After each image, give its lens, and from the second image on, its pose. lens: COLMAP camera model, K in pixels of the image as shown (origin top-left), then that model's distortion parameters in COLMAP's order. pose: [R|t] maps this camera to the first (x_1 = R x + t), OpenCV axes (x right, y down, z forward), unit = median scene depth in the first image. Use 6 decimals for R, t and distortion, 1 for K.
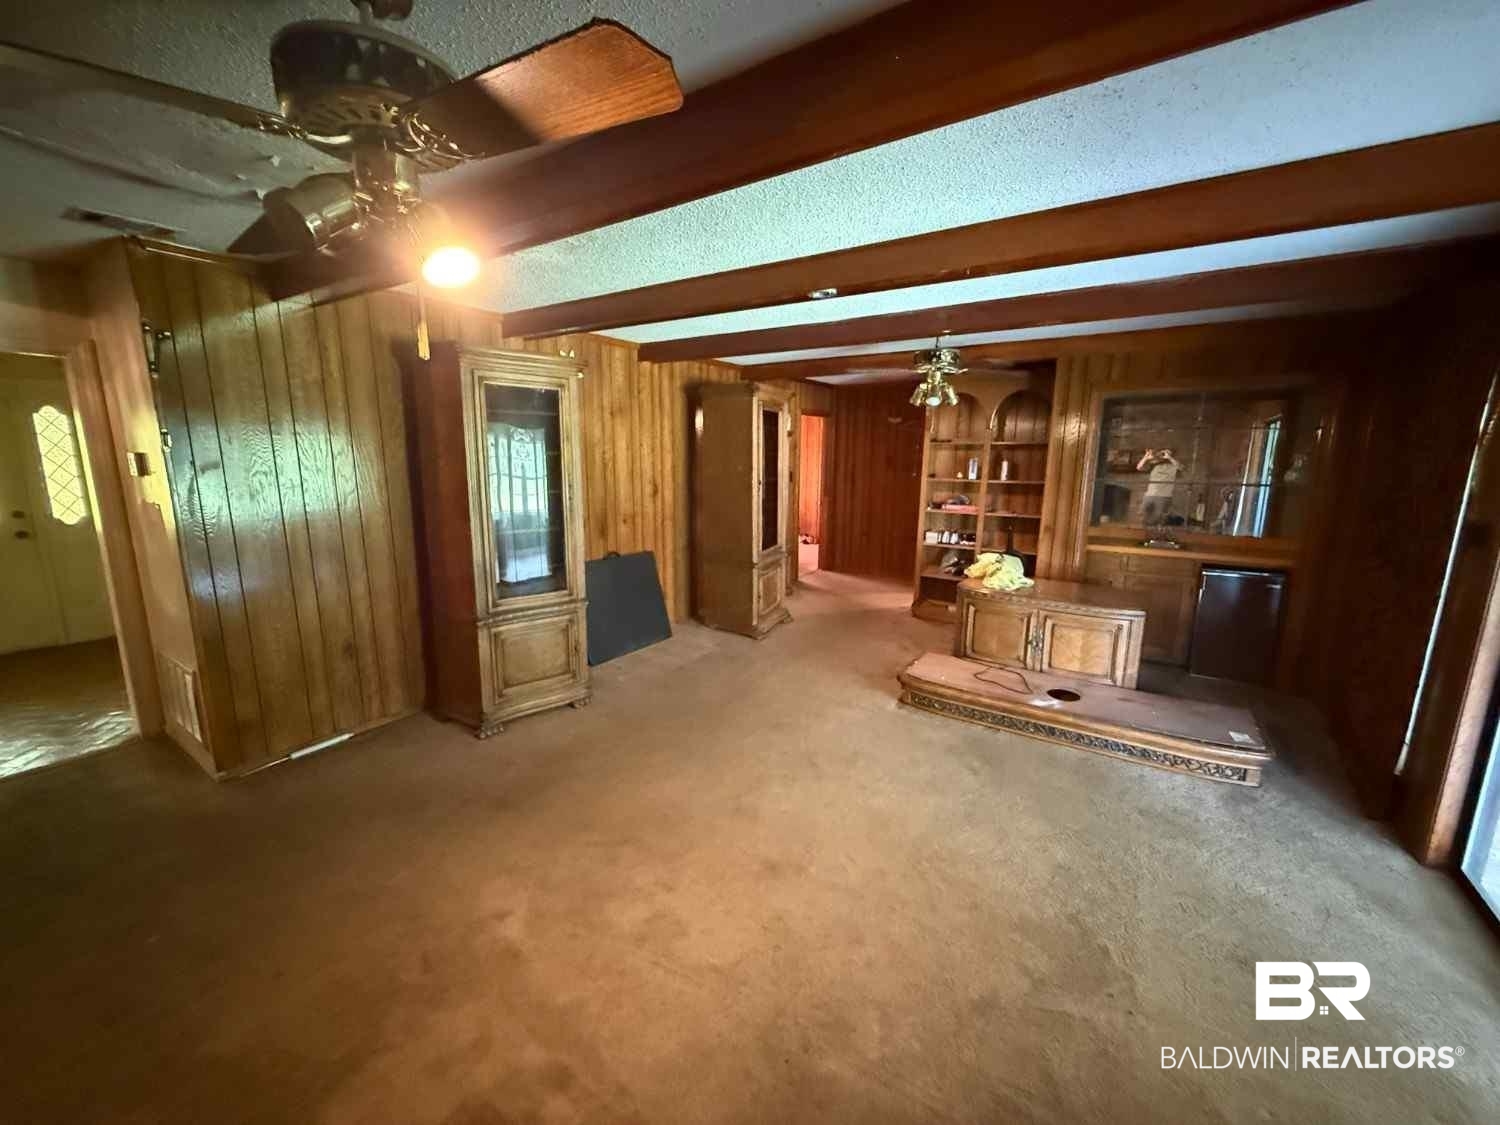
lens RADIAL K [[598.5, 0, 747.9], [0, 598.5, 562.1], [0, 0, 1]] dist [0.000794, 0.000008]
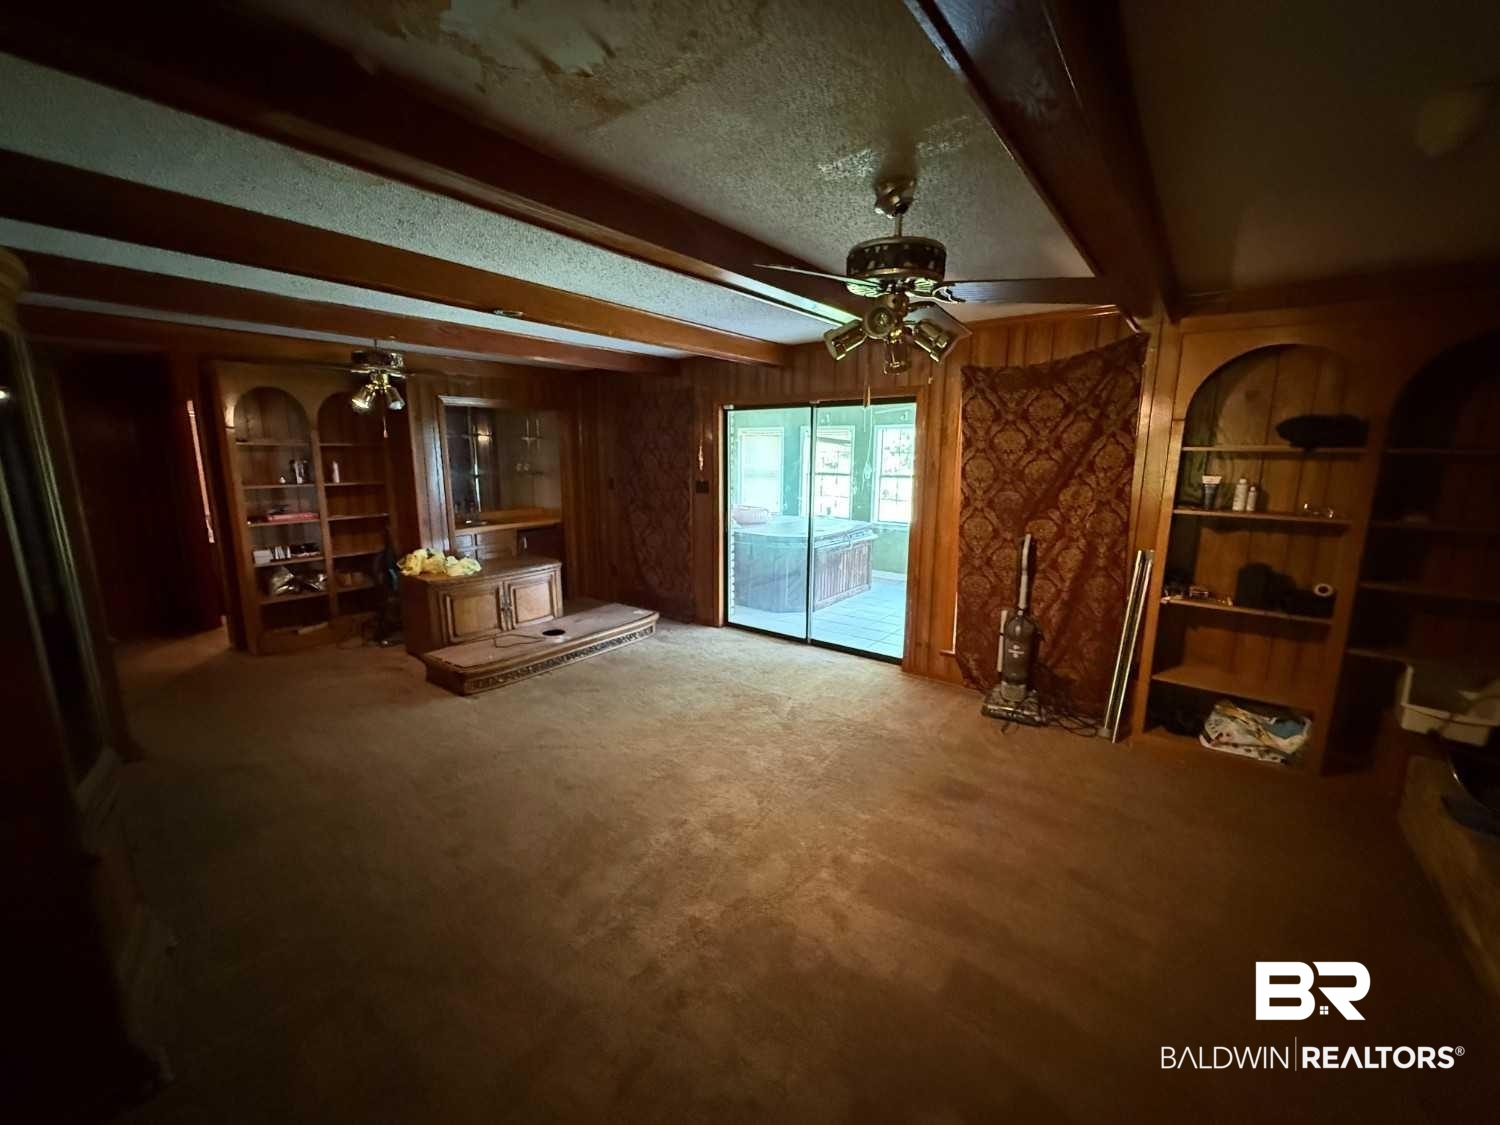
lens RADIAL K [[598.5, 0, 746.2], [0, 598.5, 562.0], [0, 0, 1]] dist [0.000794, 0.000008]
pose [[0.064653, -0.190012, 0.979651, -0.721771], [0.181131, 0.967632, 0.175727, -0.090066], [-0.981332, 0.166084, 0.096977, 0.399223]]
